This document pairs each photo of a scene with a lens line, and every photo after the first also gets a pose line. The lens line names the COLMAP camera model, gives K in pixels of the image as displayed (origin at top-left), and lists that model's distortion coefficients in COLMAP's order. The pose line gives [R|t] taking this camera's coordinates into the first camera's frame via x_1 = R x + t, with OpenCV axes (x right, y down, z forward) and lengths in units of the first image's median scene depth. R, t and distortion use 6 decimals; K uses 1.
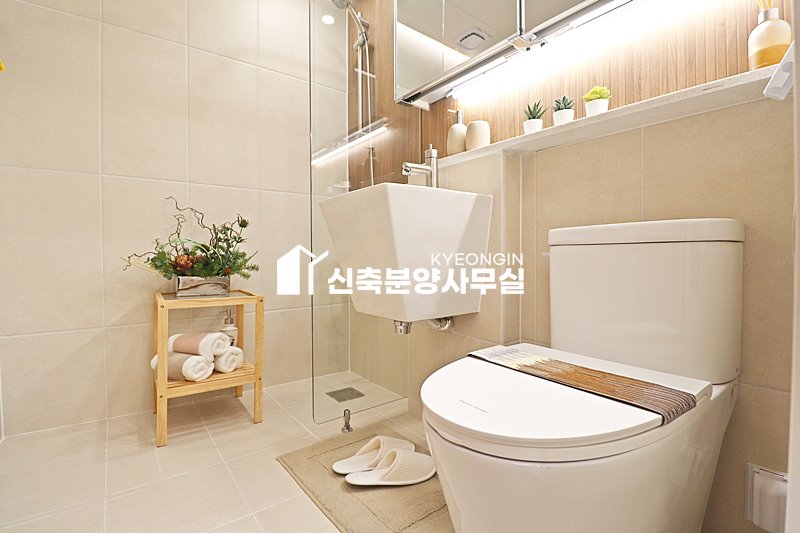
lens RADIAL K [[368.5, 0, 400.1], [0, 368.5, 263.2], [0, 0, 1]] dist [-0.006603, -0.006737]
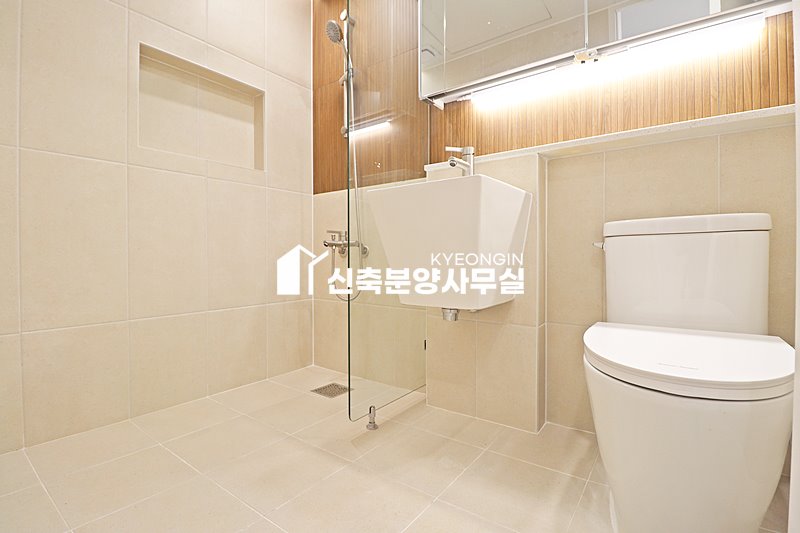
lens RADIAL K [[334.9, 0, 397.2], [0, 334.9, 257.5], [0, 0, 1]] dist [0.001782, 0.000369]
pose [[0.962614, -0.007479, 0.270773, -0.358983], [0.010323, 0.999905, -0.009083, 0.013870], [-0.270679, 0.011538, 0.962600, 0.135491]]
